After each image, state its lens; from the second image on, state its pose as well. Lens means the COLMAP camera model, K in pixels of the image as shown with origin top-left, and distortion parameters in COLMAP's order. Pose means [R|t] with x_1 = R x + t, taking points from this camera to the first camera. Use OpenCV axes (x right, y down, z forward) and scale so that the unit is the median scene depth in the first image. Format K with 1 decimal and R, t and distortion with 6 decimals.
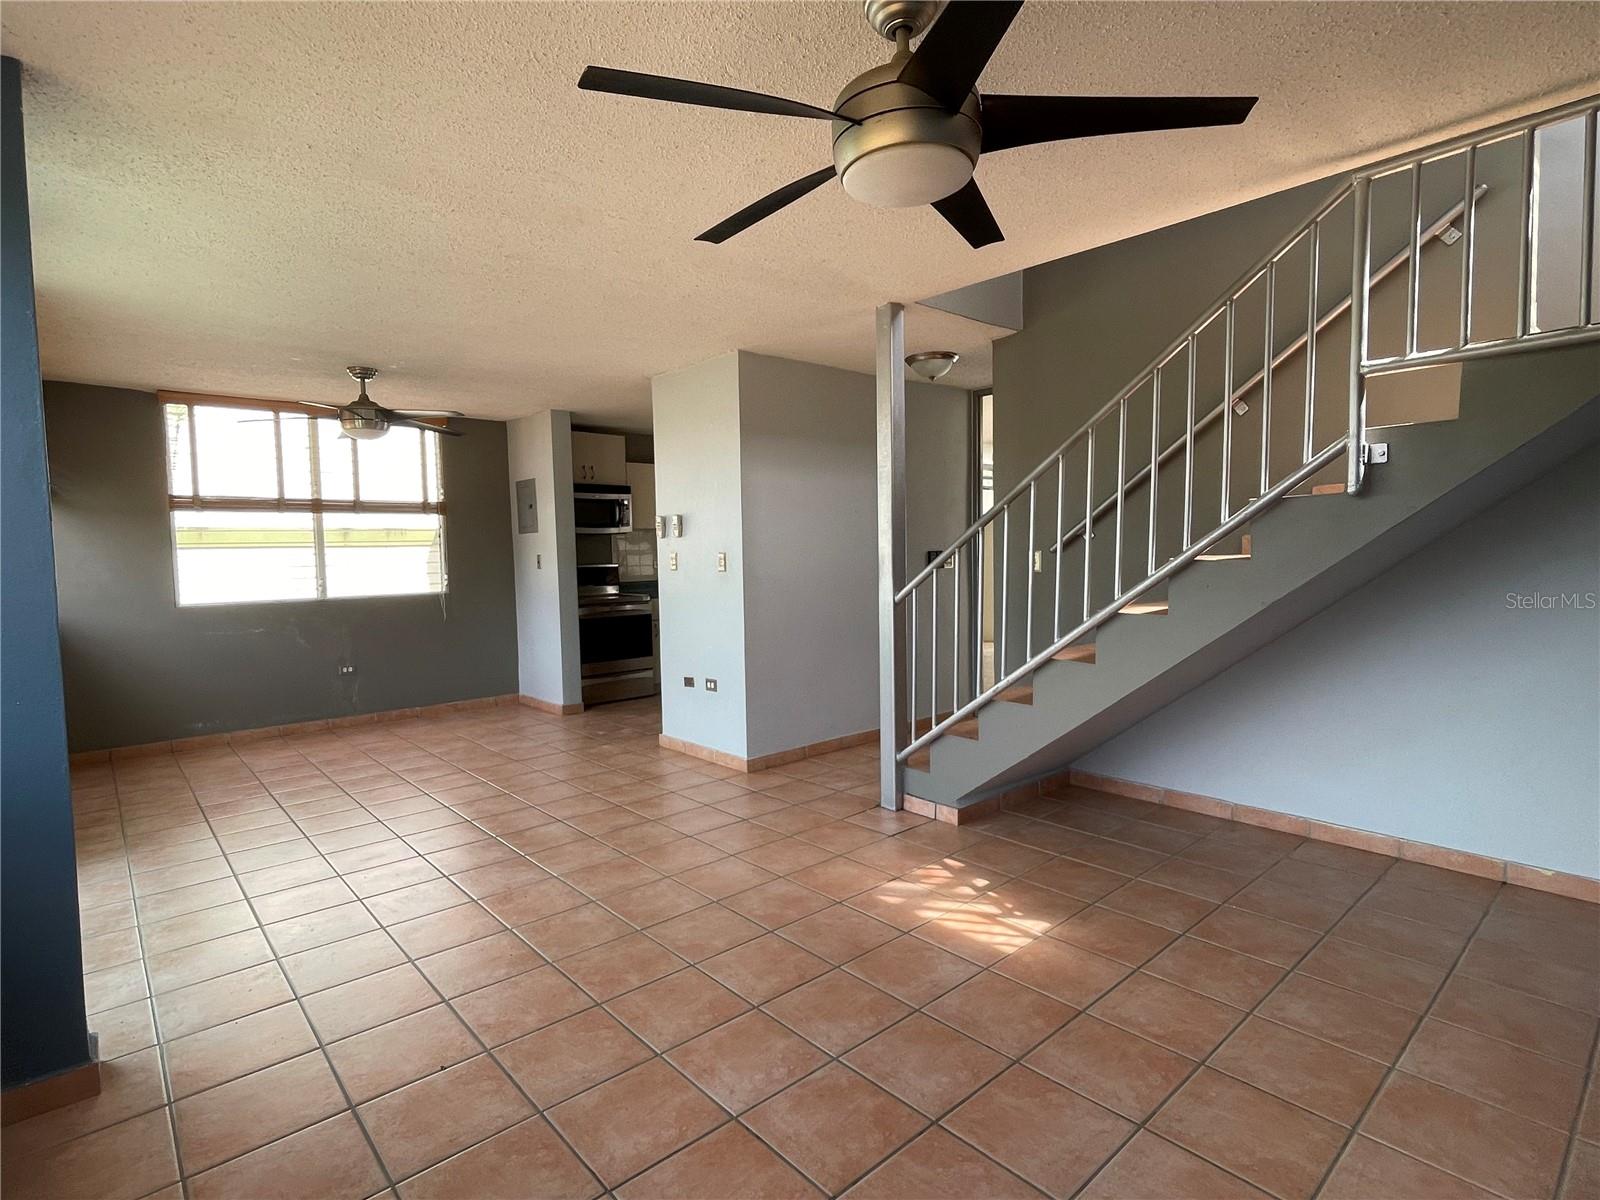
lens RADIAL K [[813.7, 0, 800.0], [0, 813.7, 600.0], [0, 0, 1]] dist [0.002097, 0.000102]
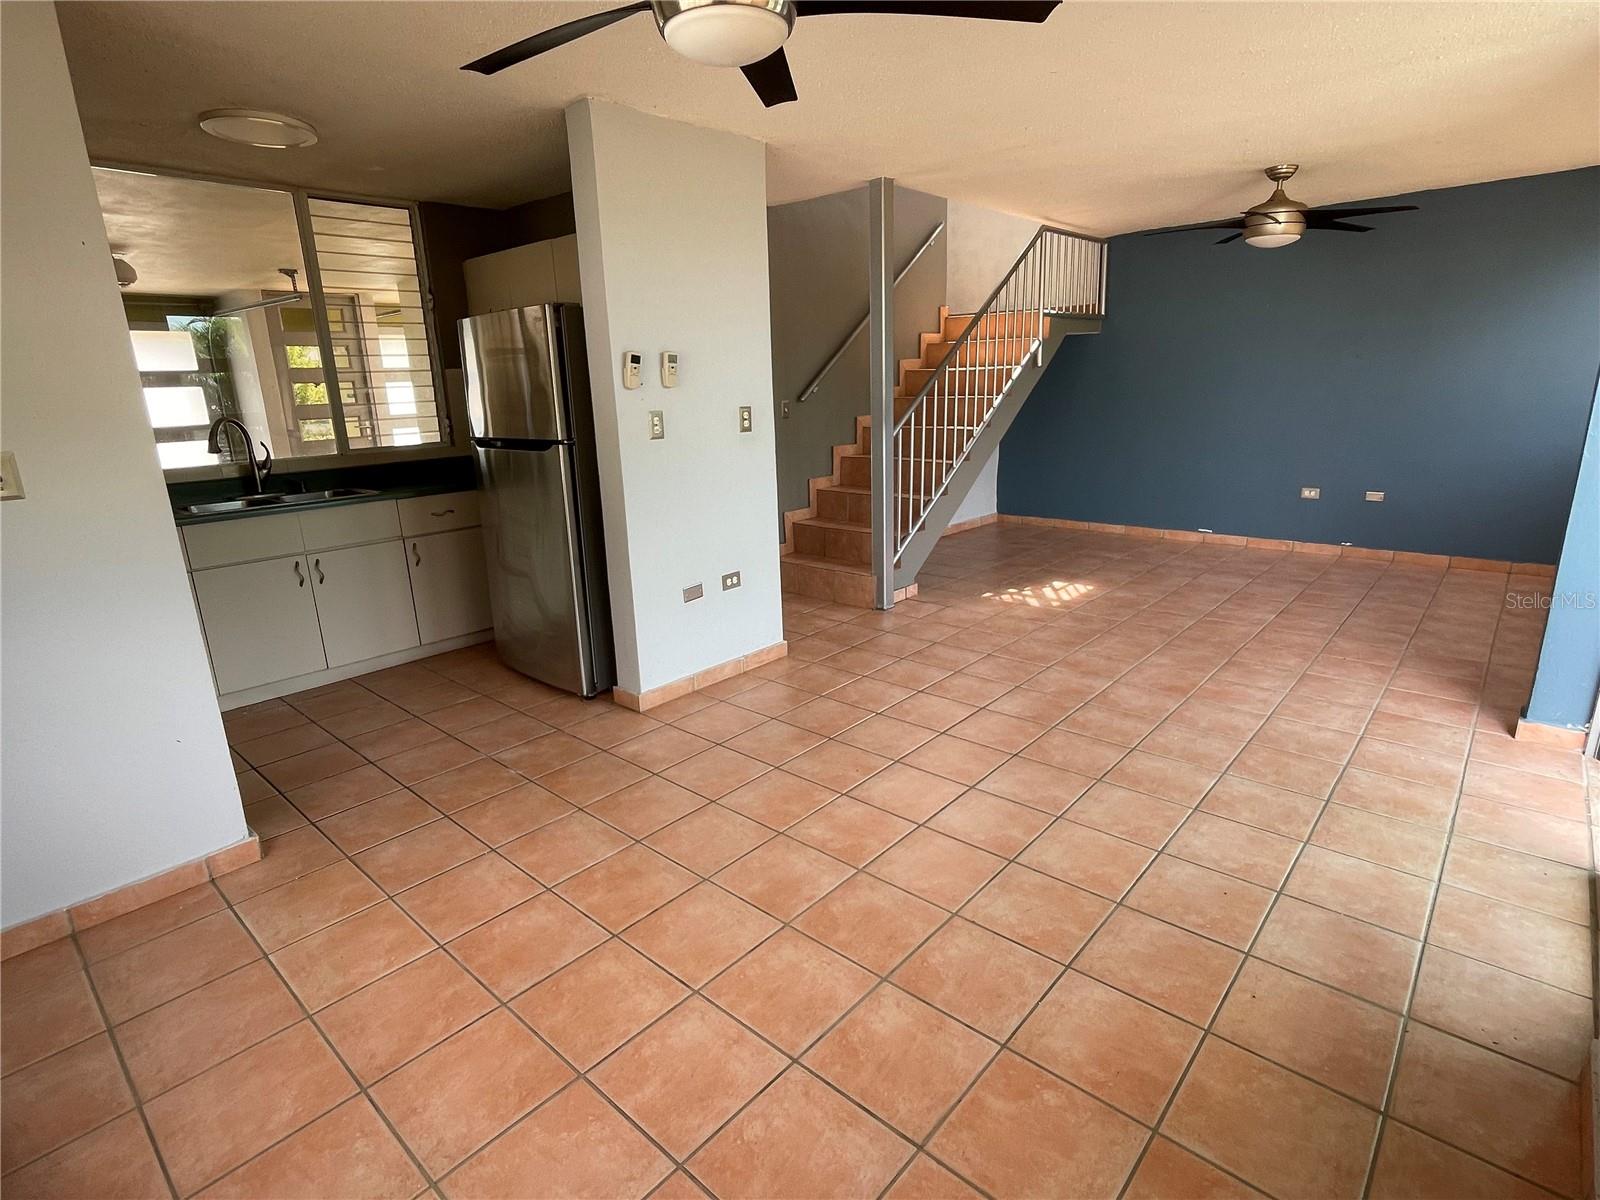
lens RADIAL K [[813.7, 0, 800.0], [0, 813.7, 600.0], [0, 0, 1]] dist [0.002097, 0.000102]
pose [[-0.108825, -0.239001, 0.964902, -1.319969], [0.096013, 0.963601, 0.249508, -0.101545], [-0.989413, 0.119796, -0.081916, 1.500574]]
